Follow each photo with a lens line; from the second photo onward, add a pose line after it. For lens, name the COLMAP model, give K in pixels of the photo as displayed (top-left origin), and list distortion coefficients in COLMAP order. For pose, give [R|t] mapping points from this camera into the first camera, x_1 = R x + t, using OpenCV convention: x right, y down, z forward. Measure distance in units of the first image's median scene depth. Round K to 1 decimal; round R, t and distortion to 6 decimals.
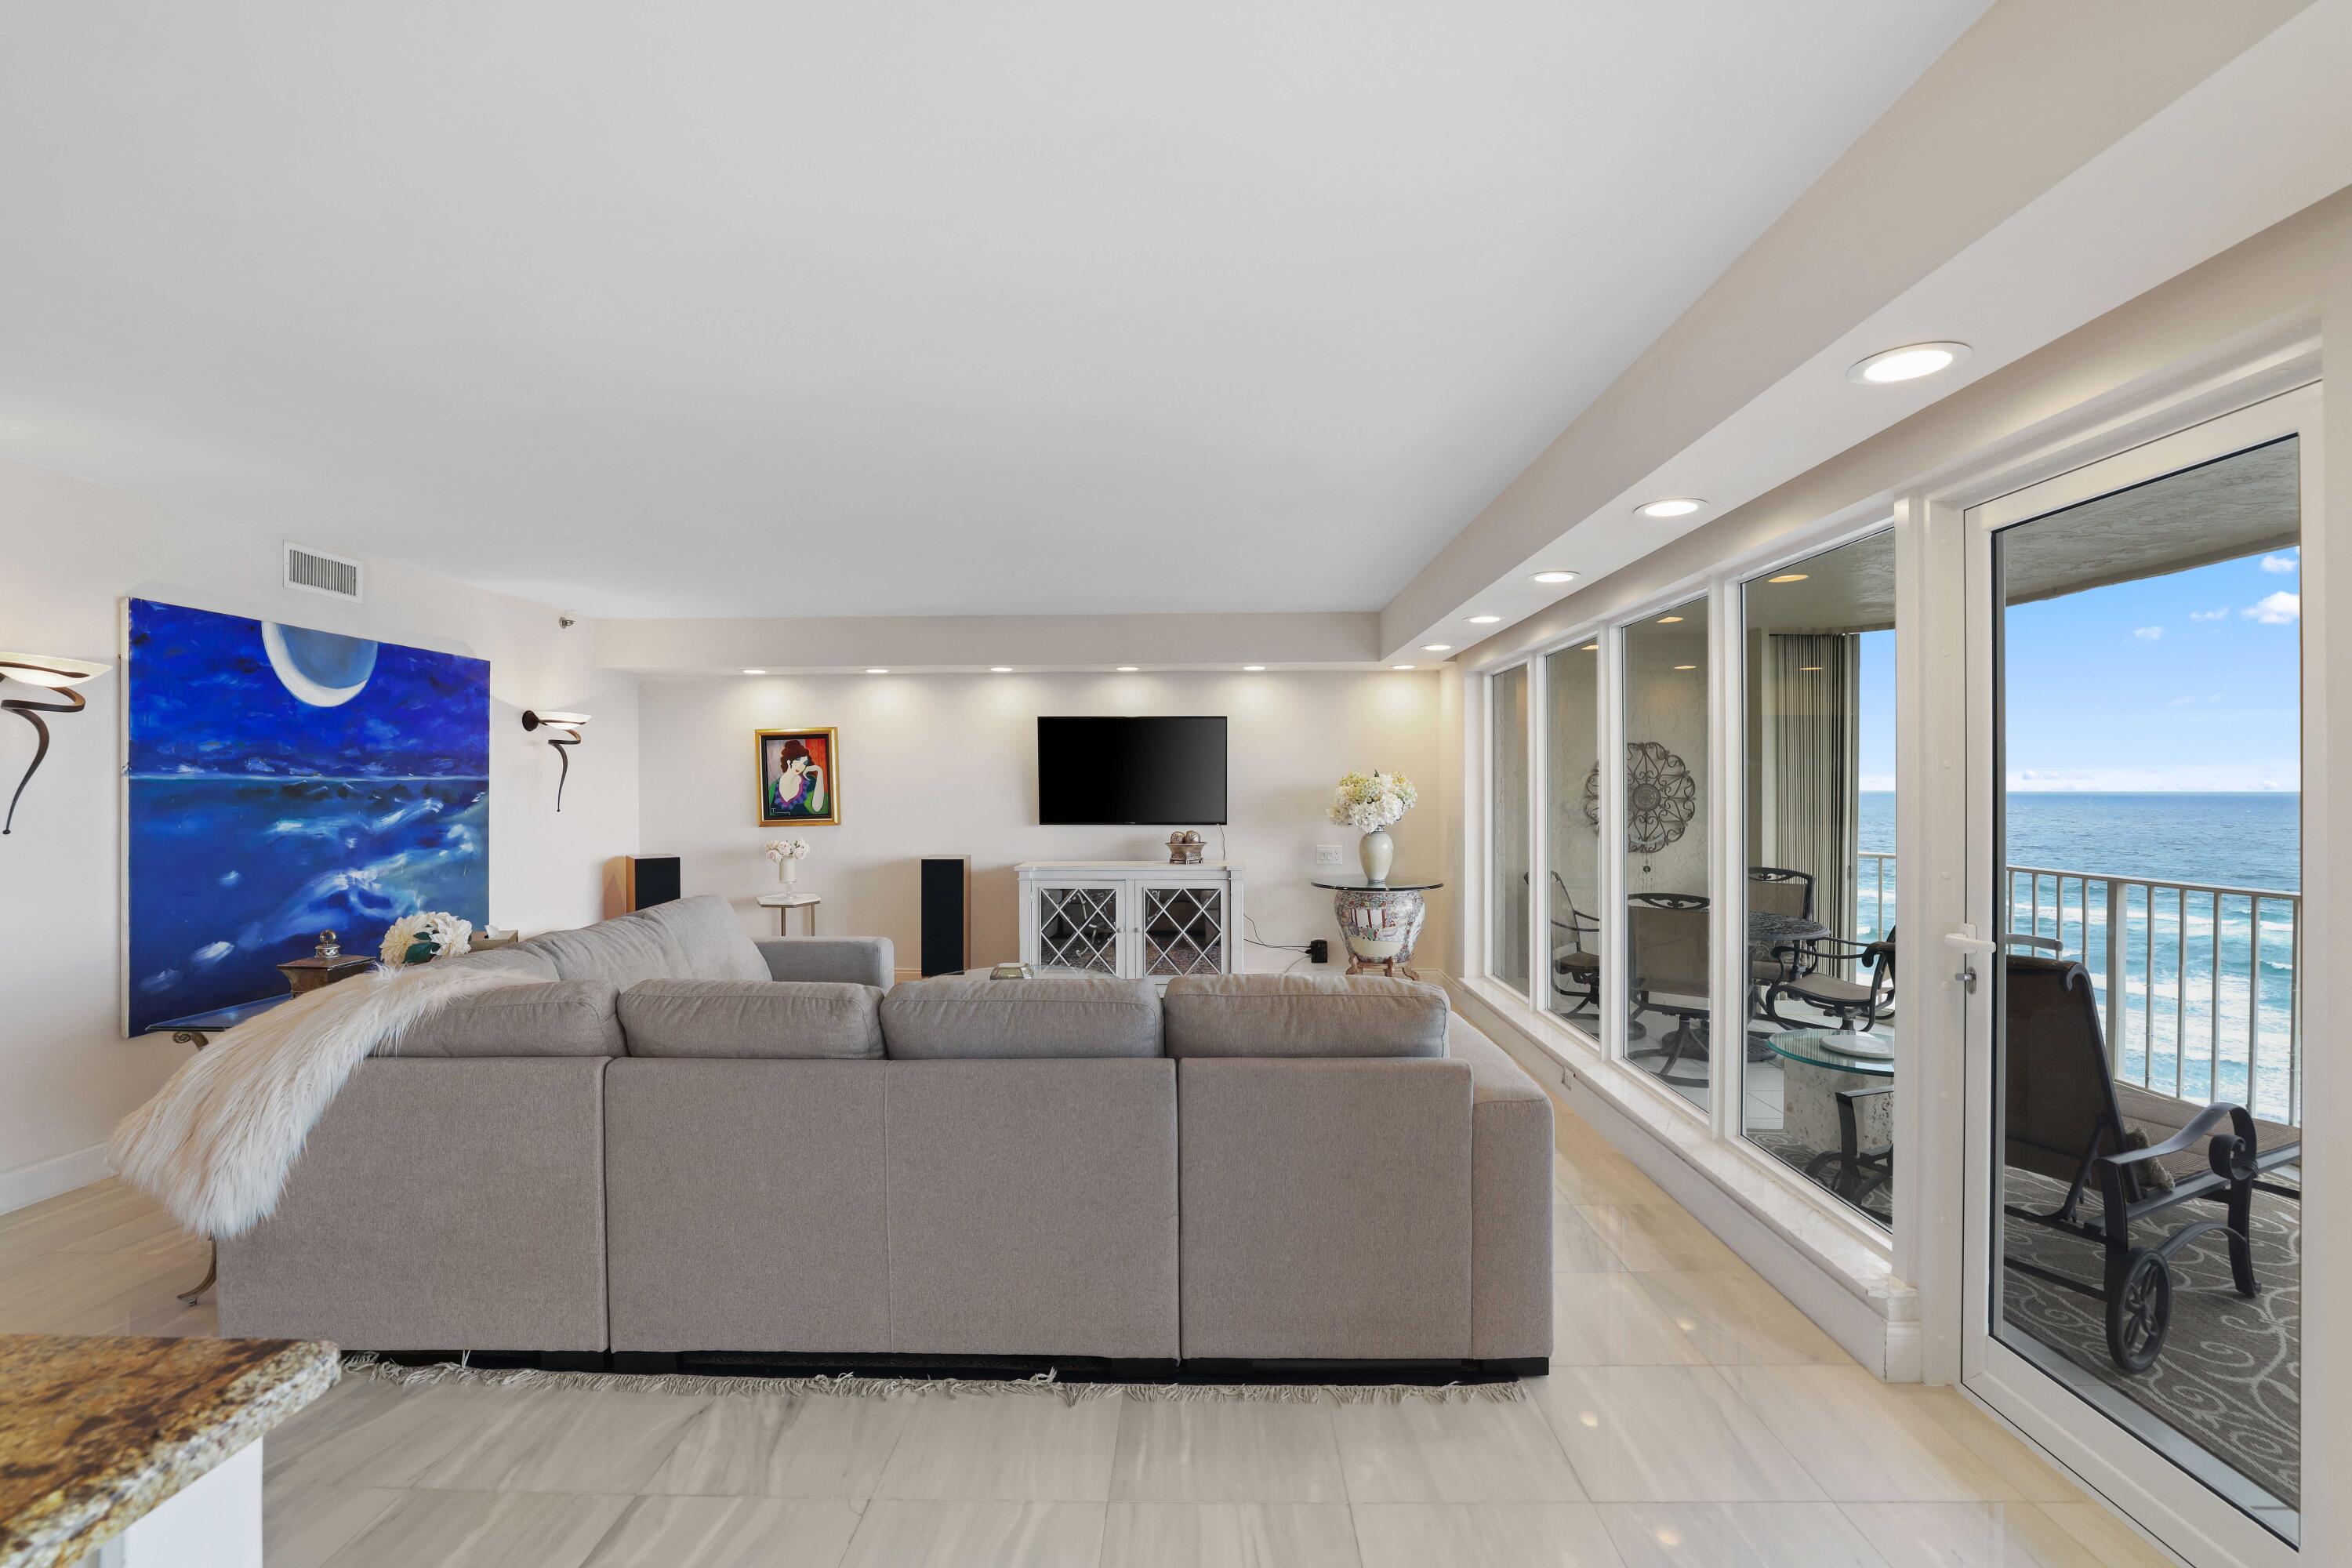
lens RADIAL K [[1004.0, 0, 1176.0], [0, 1004.0, 784.0], [0, 0, 1]] dist [0.000634, 0.000027]
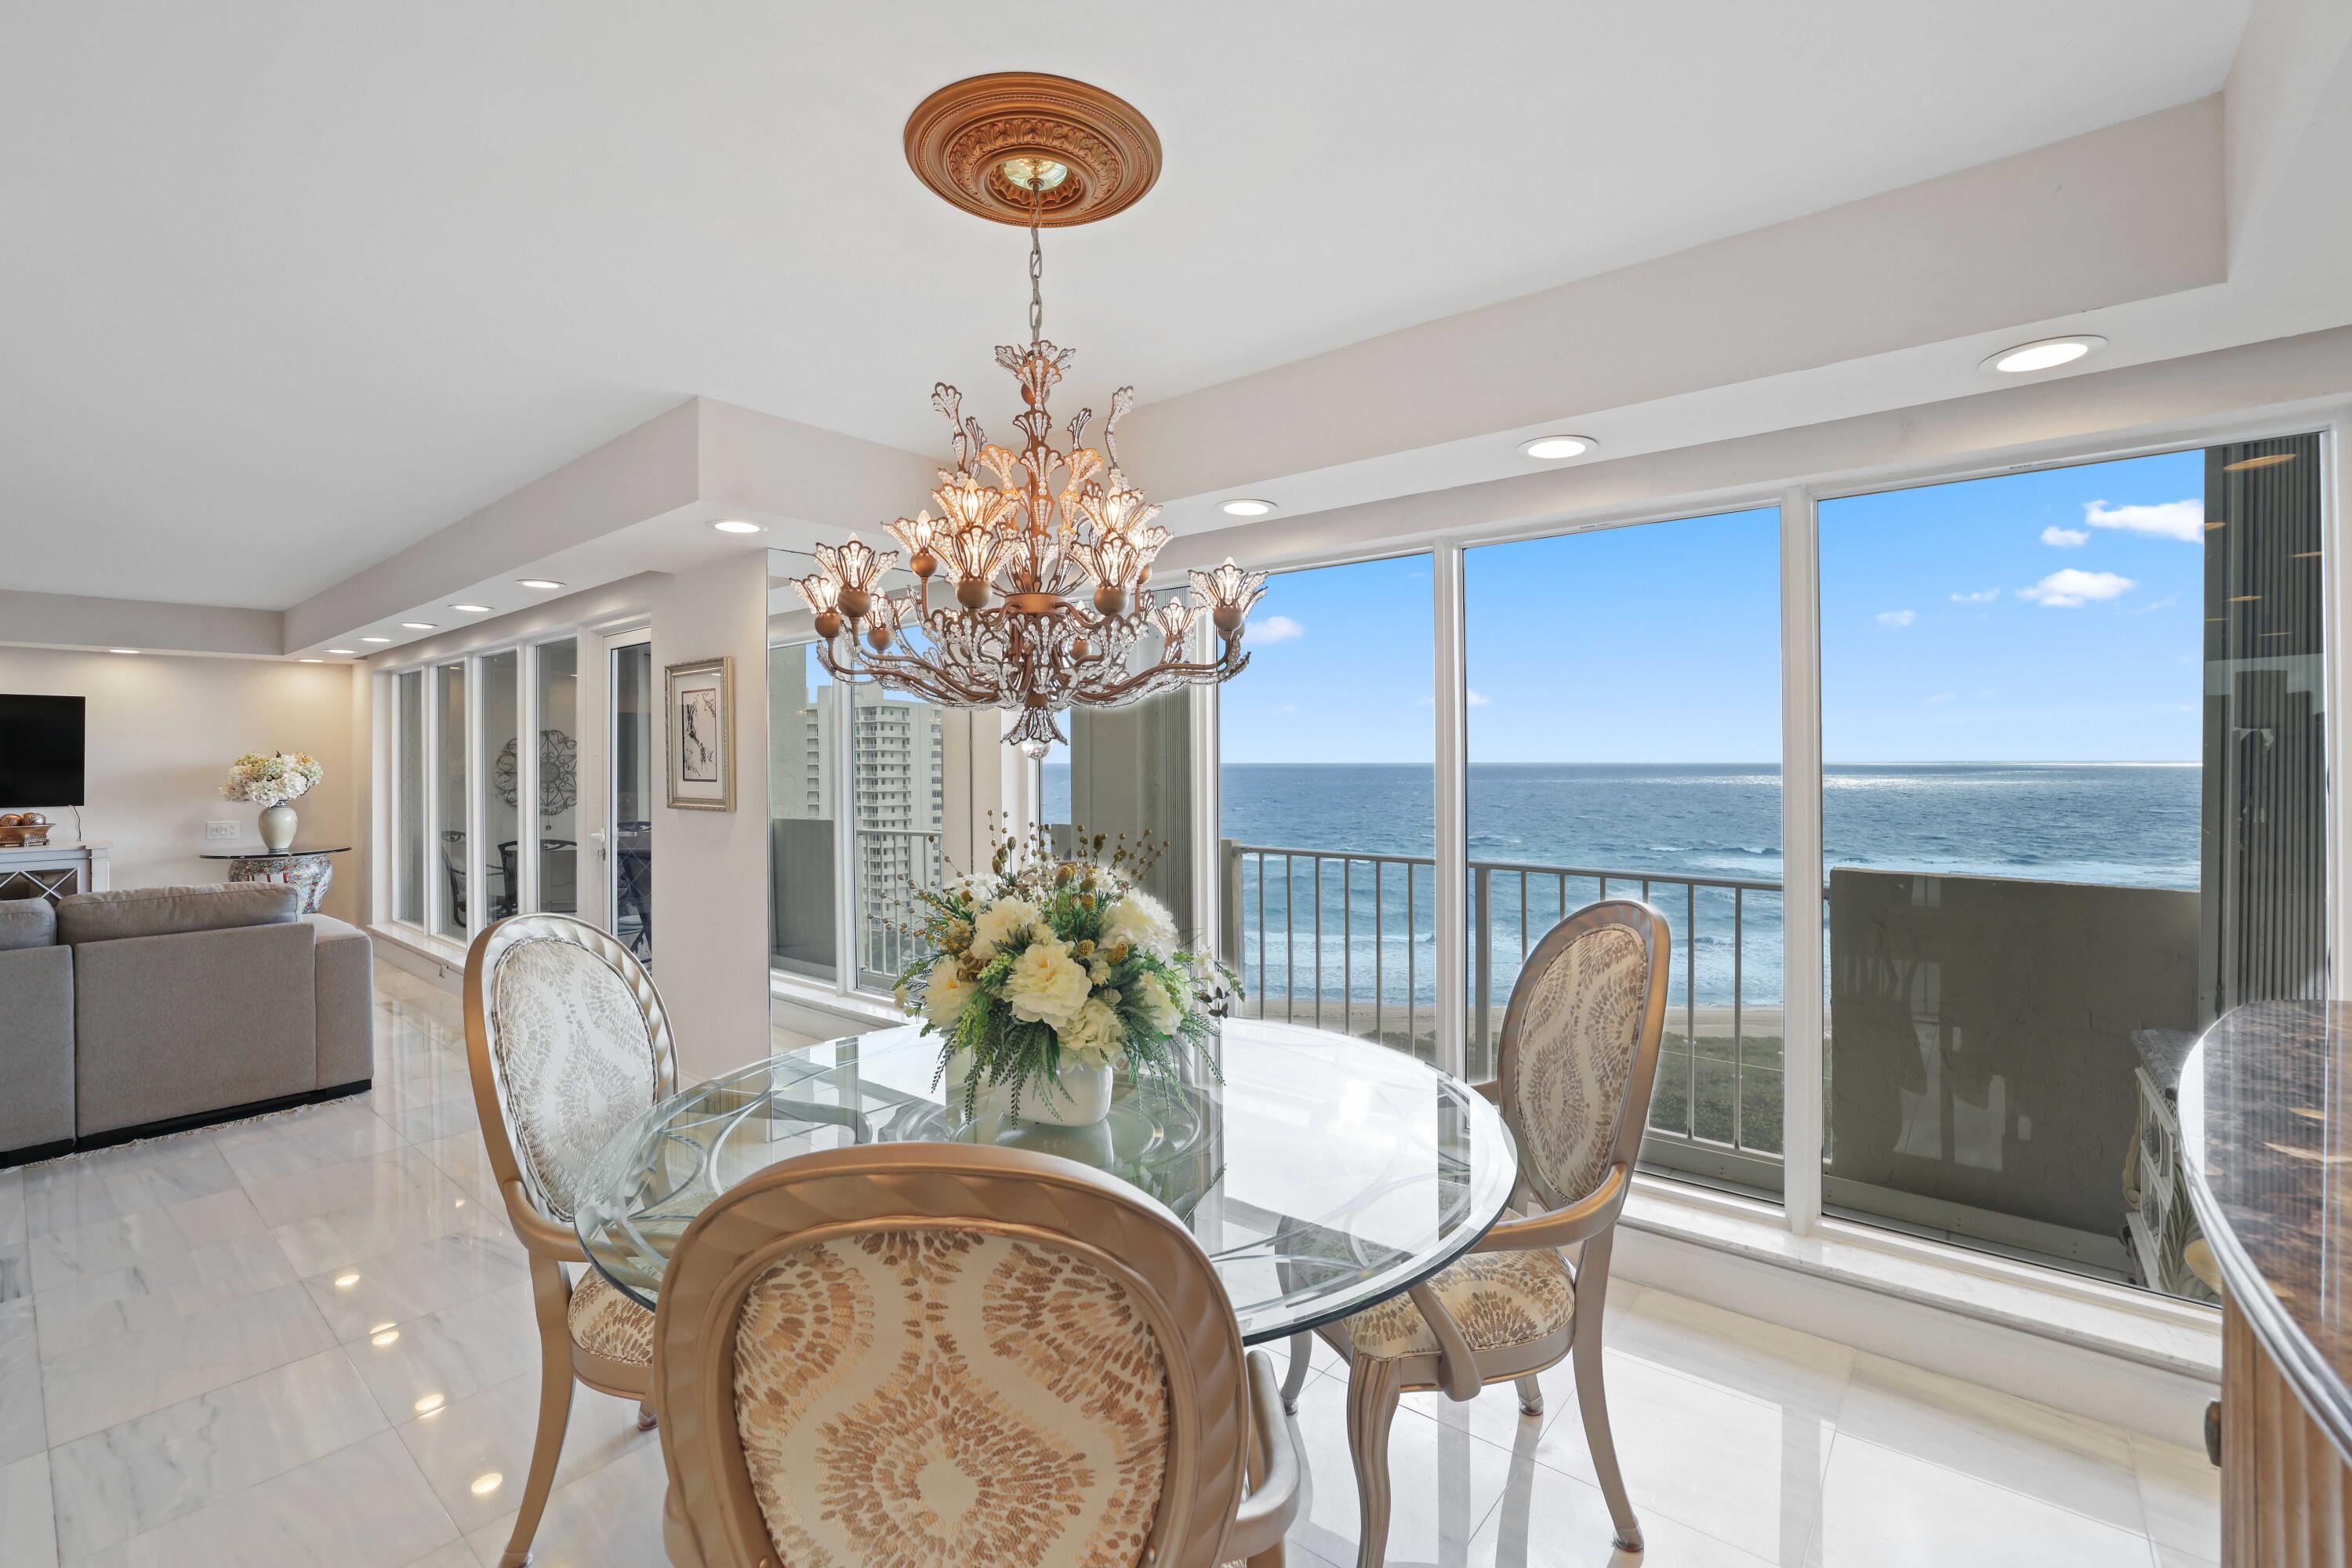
lens RADIAL K [[1020.9, 0, 1158.0], [0, 1020.9, 764.1], [0, 0, 1]] dist [0.000795, 0.000580]
pose [[0.636115, -0.003705, 0.771585, -0.059364], [0.001730, 0.999993, 0.003375, -0.001862], [-0.771592, -0.000812, 0.636117, -0.510527]]
